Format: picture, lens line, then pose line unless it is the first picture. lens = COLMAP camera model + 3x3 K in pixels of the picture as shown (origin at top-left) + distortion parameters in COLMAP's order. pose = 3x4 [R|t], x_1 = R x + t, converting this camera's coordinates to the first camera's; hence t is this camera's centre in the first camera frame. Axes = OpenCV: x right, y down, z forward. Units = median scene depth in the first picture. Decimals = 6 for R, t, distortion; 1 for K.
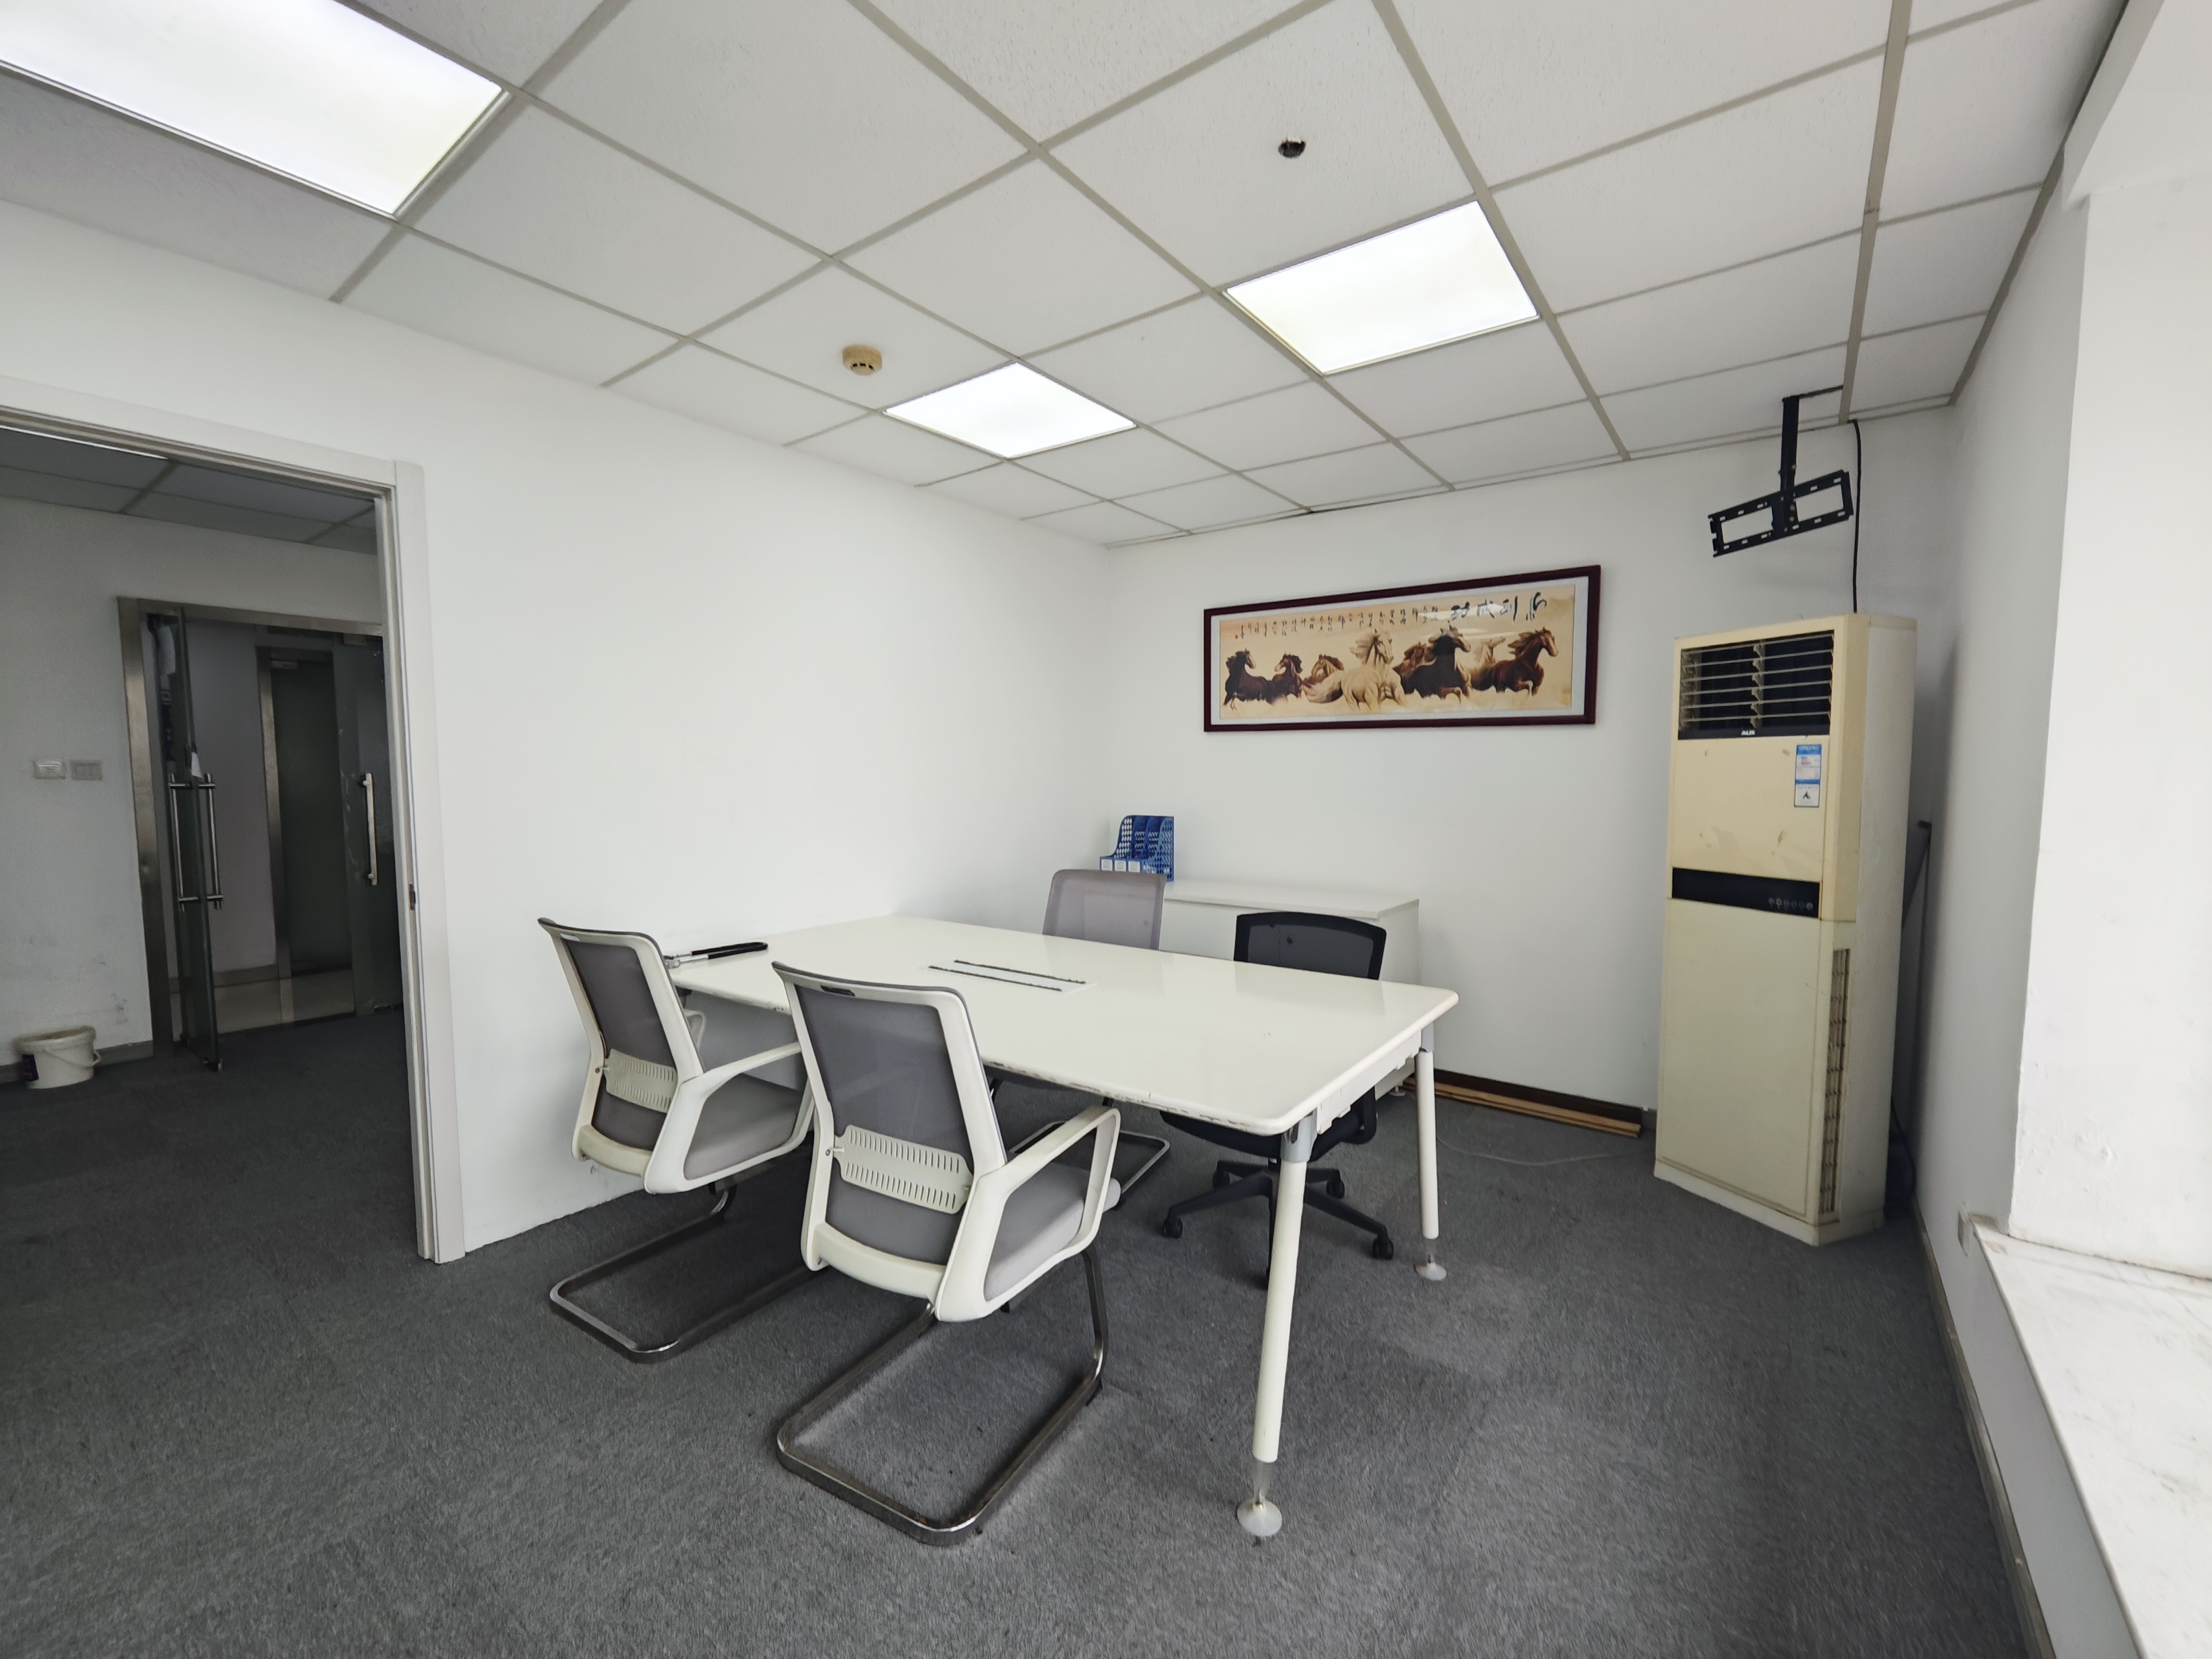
lens RADIAL K [[918.4, 0, 1109.6], [0, 918.4, 839.1], [0, 0, 1]] dist [-0.011562, 0.008296]
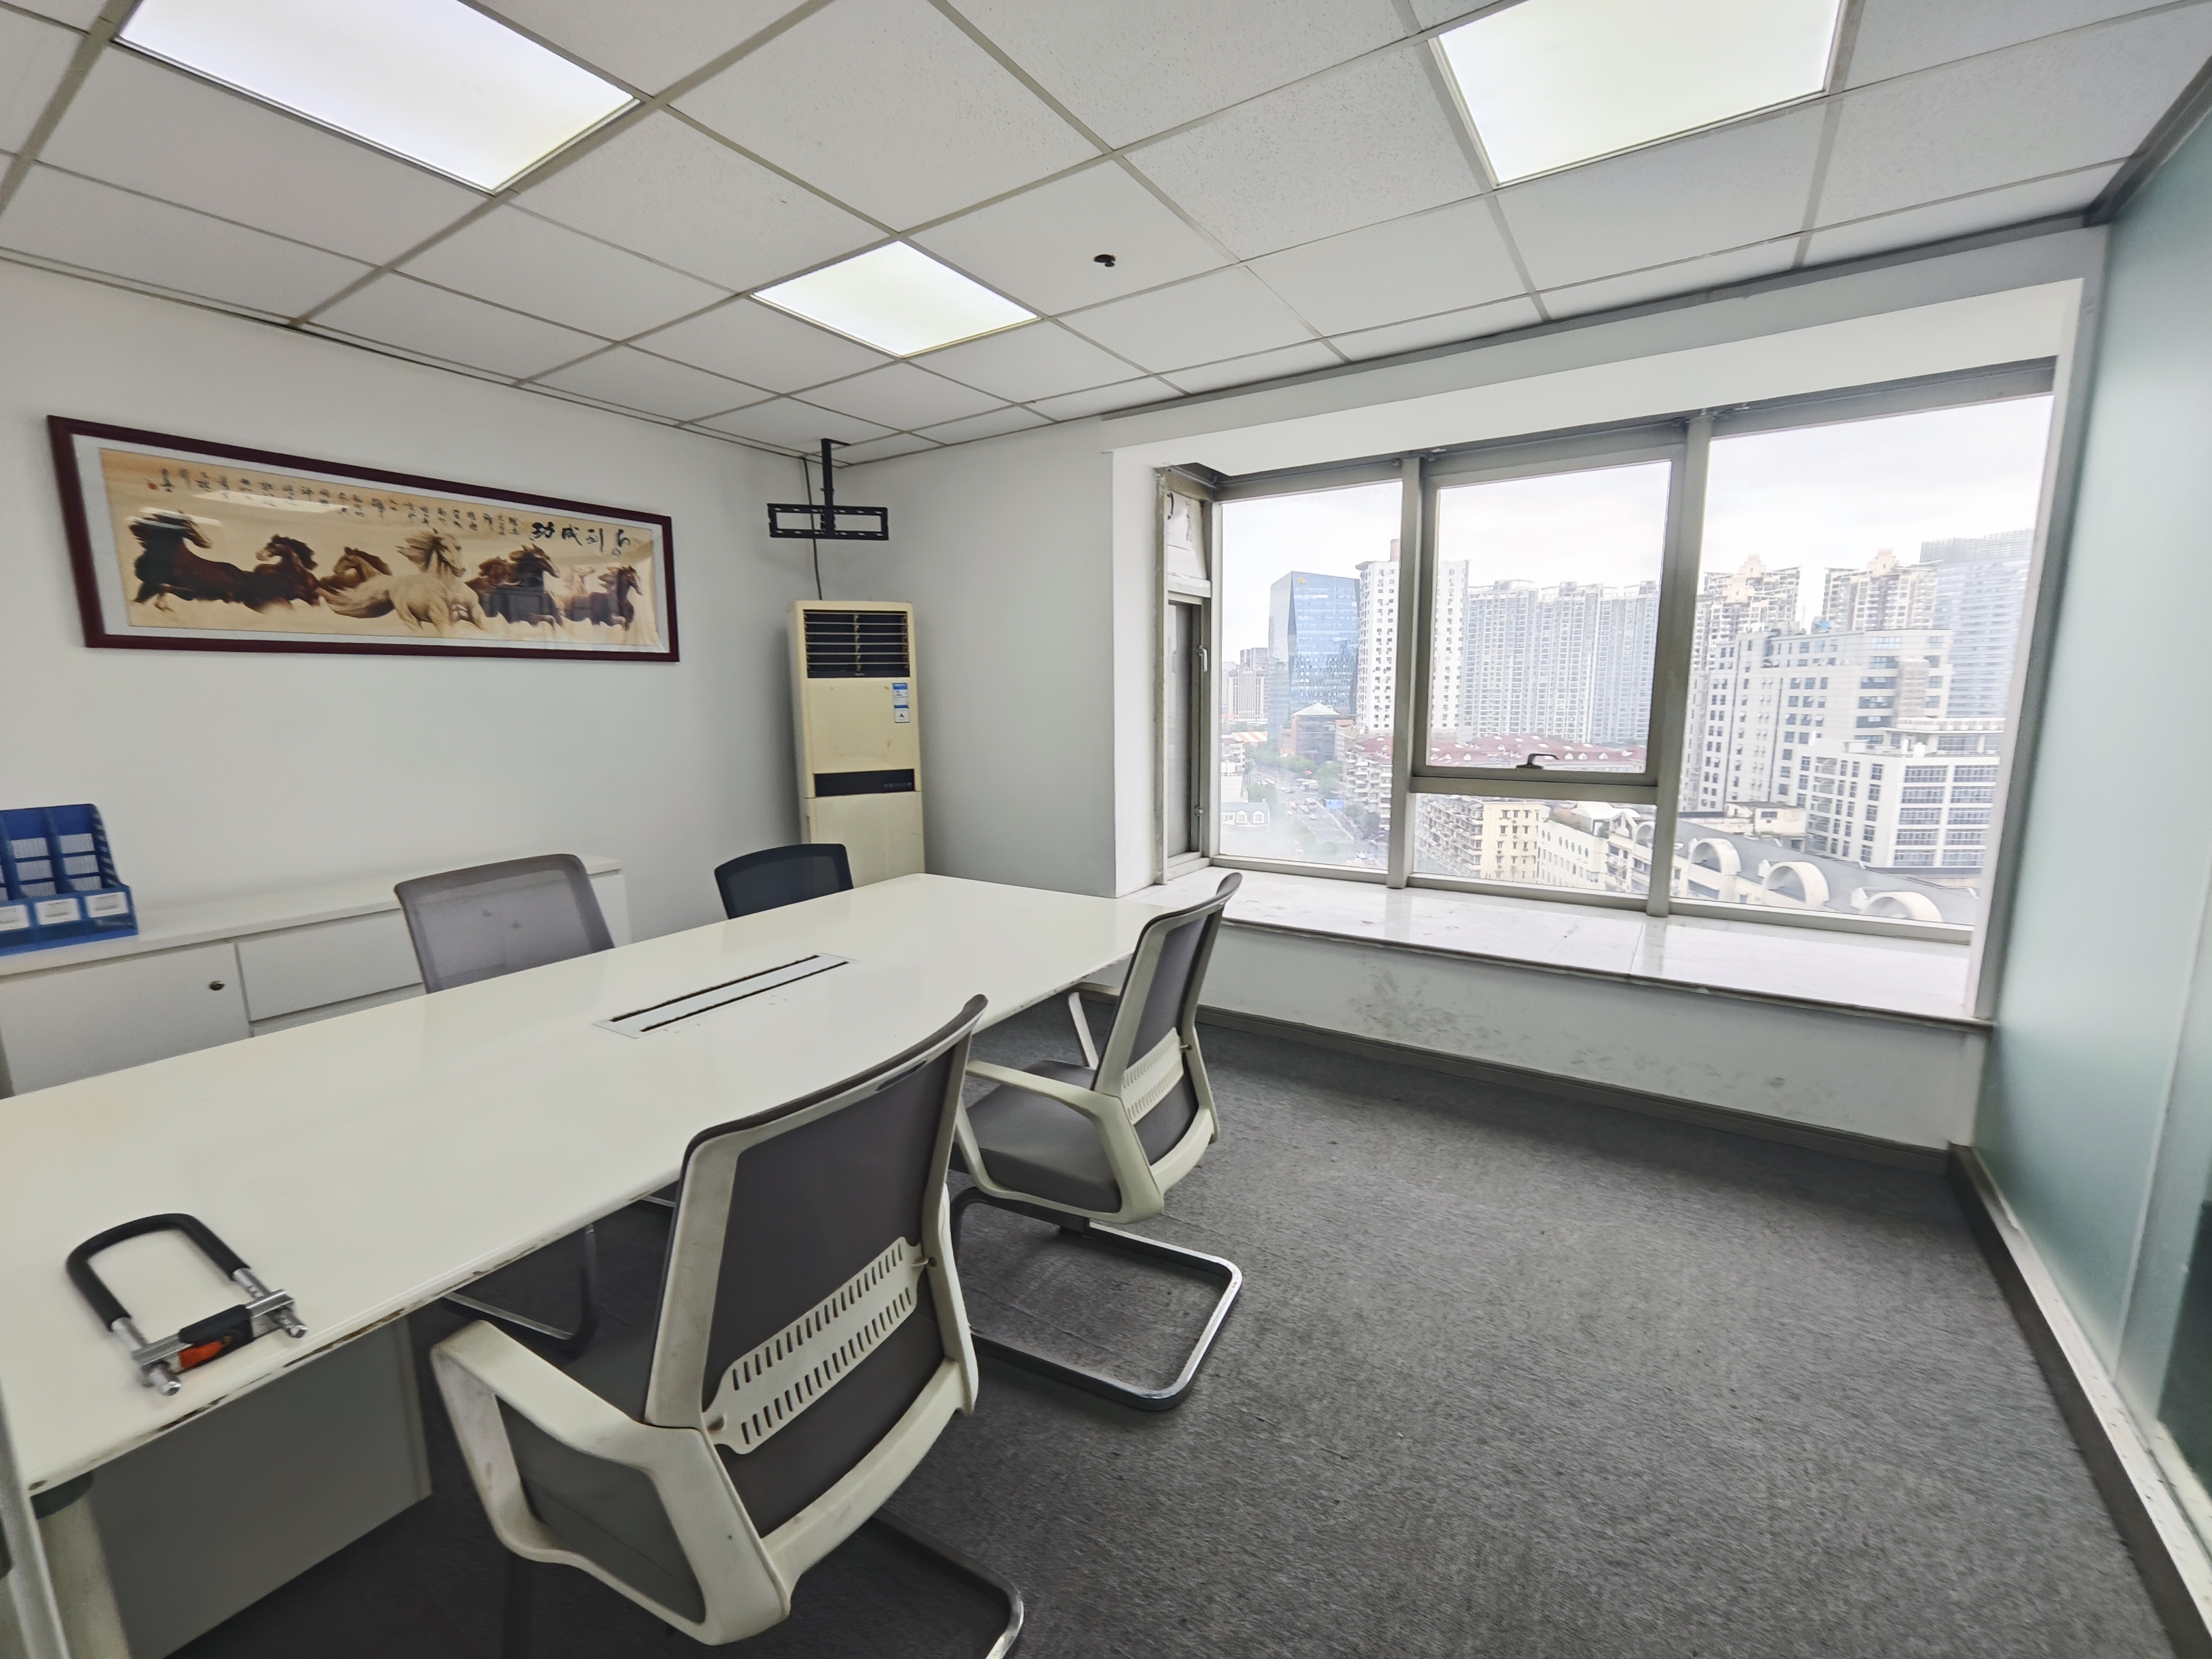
lens RADIAL K [[915.2, 0, 1109.7], [0, 915.2, 840.2], [0, 0, 1]] dist [0.000827, -0.000072]
pose [[-0.072211, -0.164178, 0.983784, -0.599824], [0.088958, 0.981368, 0.170305, -0.050696], [-0.993414, 0.099813, -0.056261, 0.518004]]
